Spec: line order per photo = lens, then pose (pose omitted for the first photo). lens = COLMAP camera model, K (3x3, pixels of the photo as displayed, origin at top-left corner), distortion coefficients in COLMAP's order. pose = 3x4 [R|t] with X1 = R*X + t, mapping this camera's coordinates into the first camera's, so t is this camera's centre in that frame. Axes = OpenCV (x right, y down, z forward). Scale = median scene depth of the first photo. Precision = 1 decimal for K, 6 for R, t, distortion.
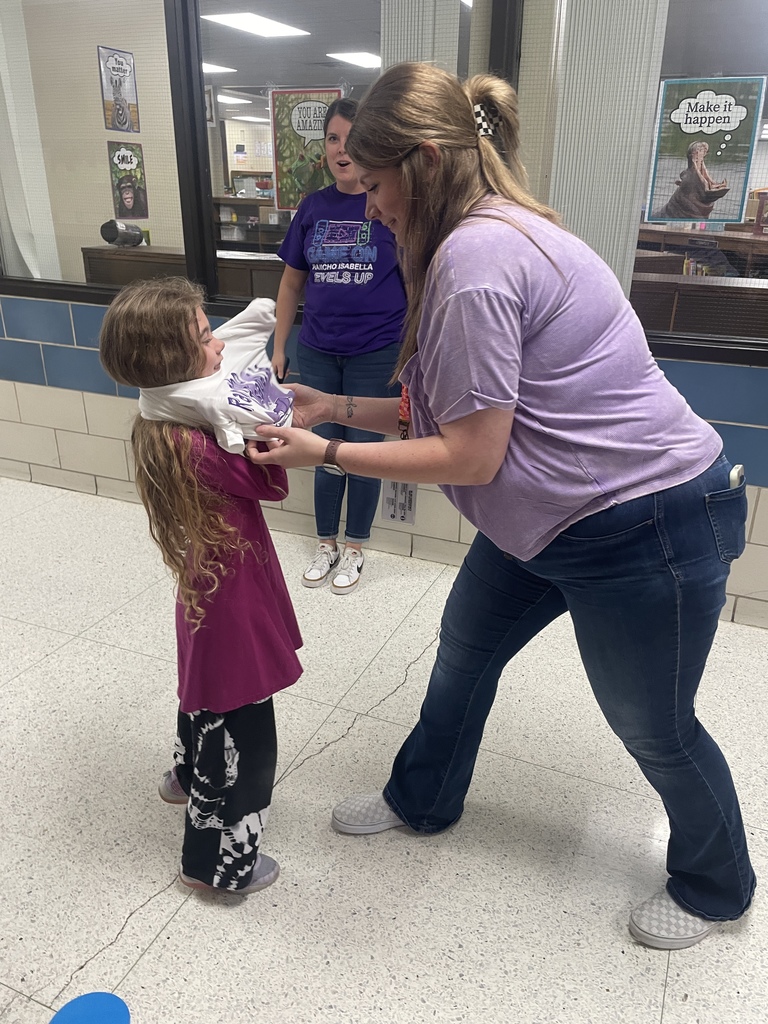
lens RADIAL K [[766.9, 0, 396.8], [0, 766.9, 503.9], [0, 0, 1]] dist [0.082486, -0.108664]
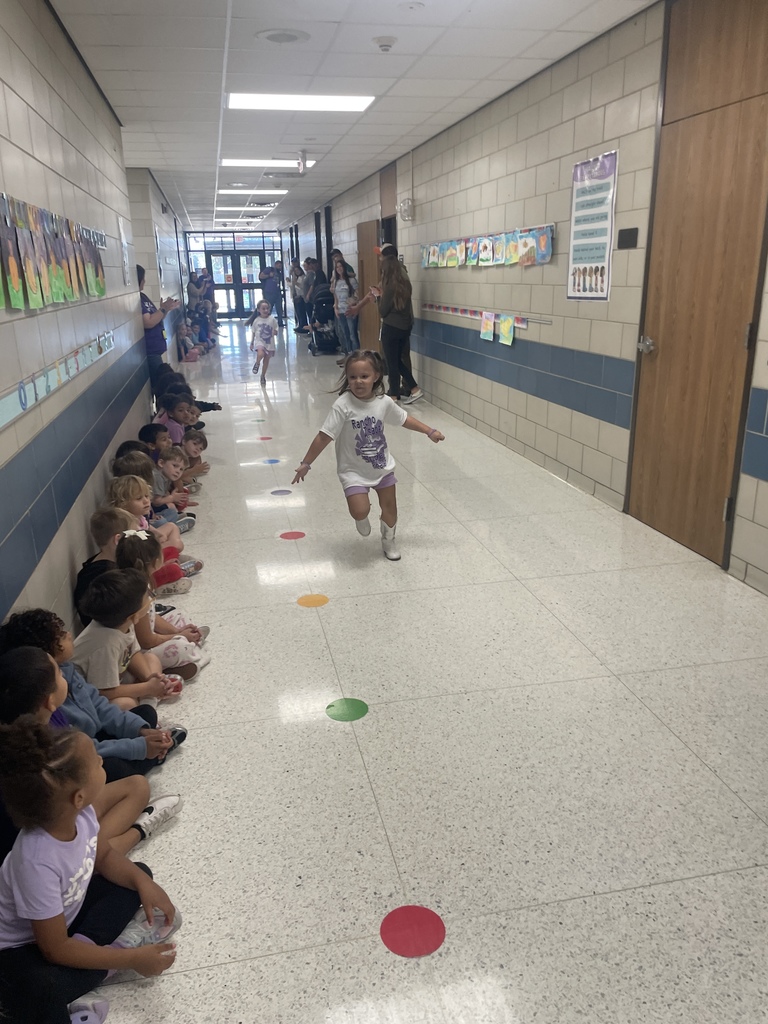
lens RADIAL K [[766.9, 0, 380.5], [0, 766.9, 518.7], [0, 0, 1]] dist [0.082486, -0.108664]
pose [[0.556645, 0.225273, -0.799624, -0.095621], [-0.291101, 0.954397, 0.066231, -0.070143], [0.778079, 0.195904, 0.596837, 0.142969]]
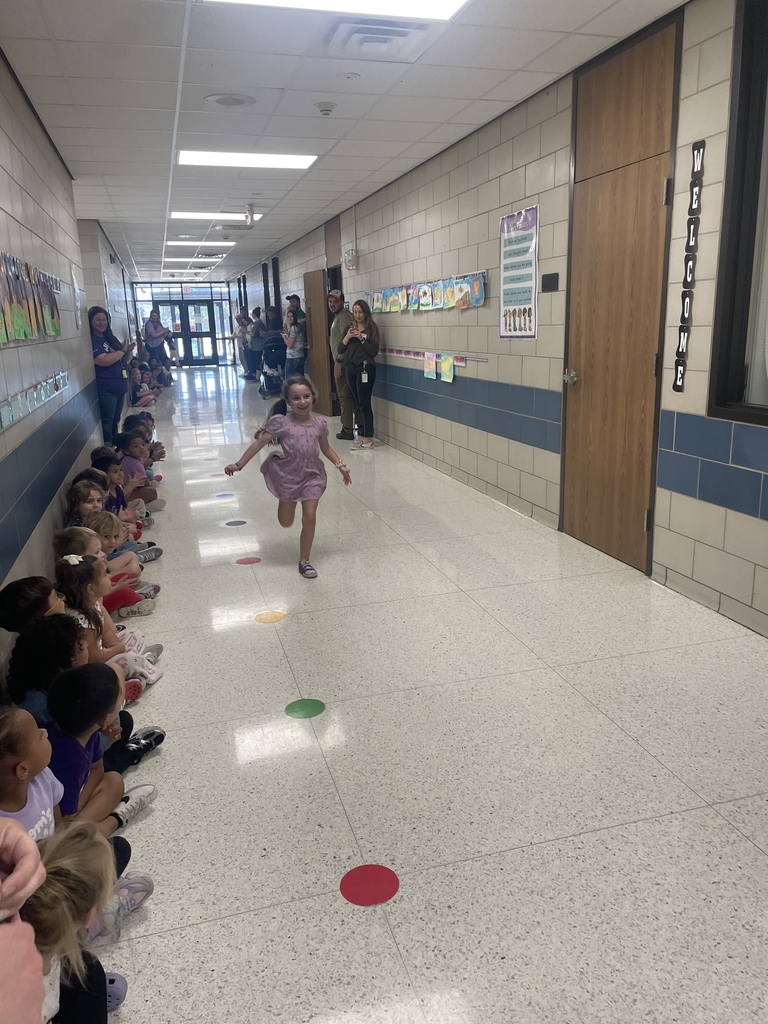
lens RADIAL K [[766.9, 0, 398.6], [0, 766.9, 509.7], [0, 0, 1]] dist [0.082486, -0.108664]
pose [[0.627638, 0.152547, -0.763413, -0.016327], [-0.264808, 0.963975, -0.025087, -0.030089], [0.732084, 0.217903, 0.645423, 0.103849]]
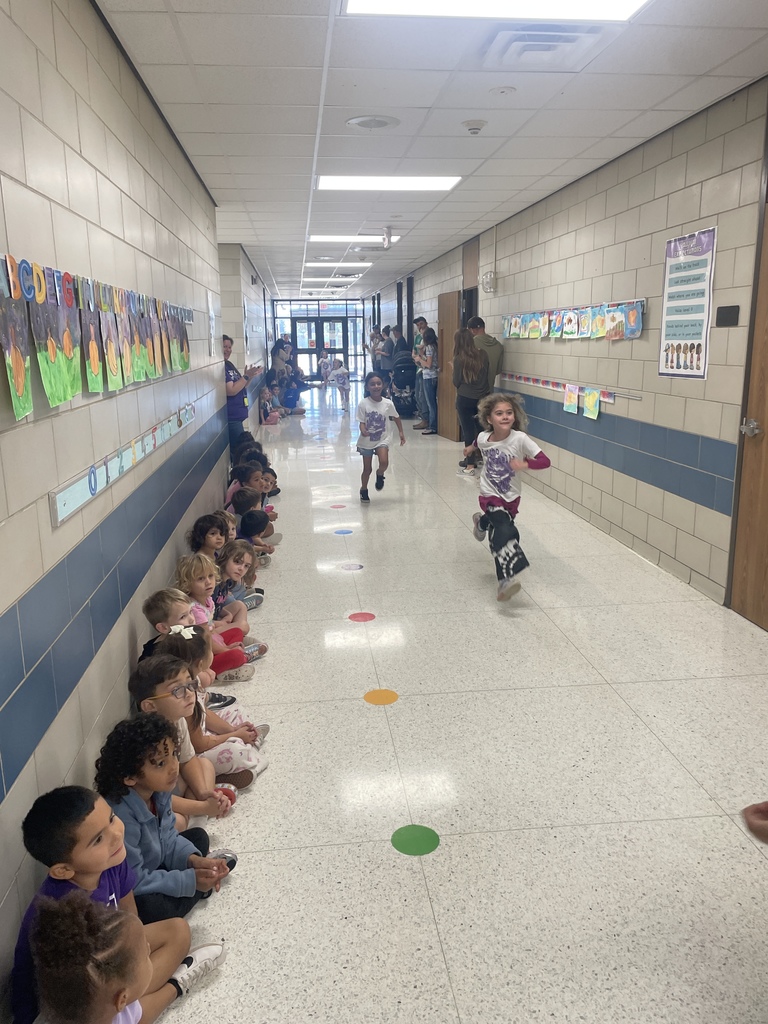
lens RADIAL K [[766.9, 0, 379.9], [0, 766.9, 499.5], [0, 0, 1]] dist [0.082486, -0.108664]
pose [[0.471201, 0.159079, -0.867562, -0.167077], [-0.317702, 0.948190, 0.001308, -0.109918], [0.822821, 0.275010, 0.497327, 0.168931]]
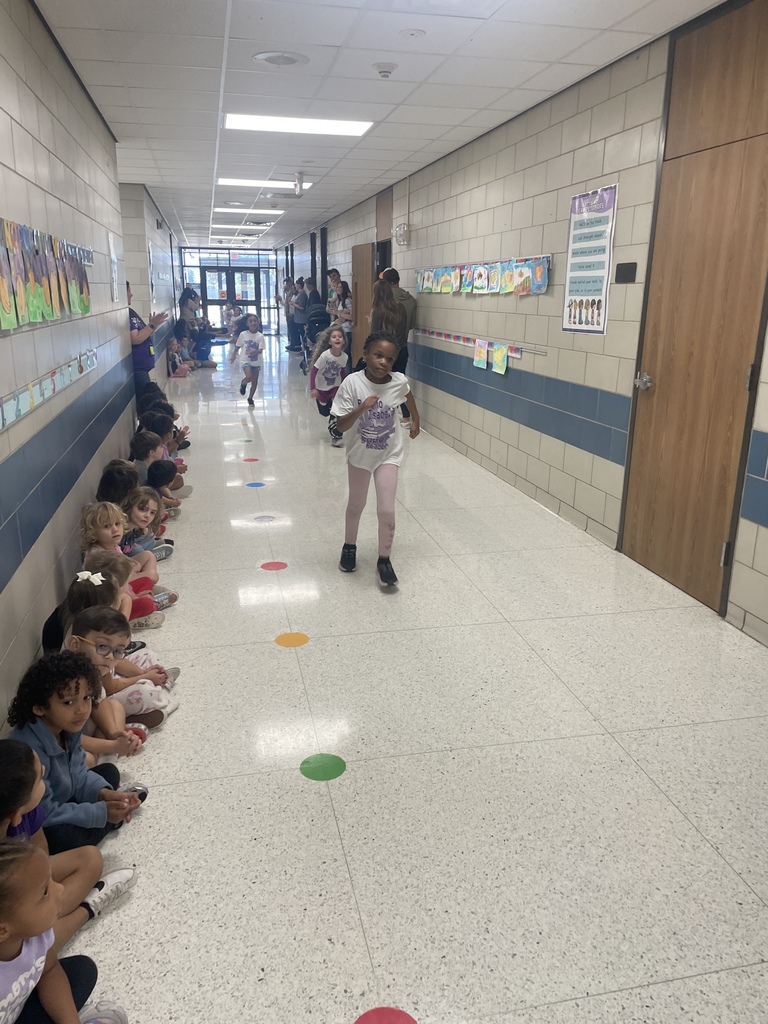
lens RADIAL K [[766.9, 0, 381.6], [0, 766.9, 509.5], [0, 0, 1]] dist [0.082486, -0.108664]
pose [[0.563808, 0.213075, -0.797947, -0.142136], [-0.317656, 0.947774, 0.028636, -0.095966], [0.762375, 0.237327, 0.602047, 0.170900]]
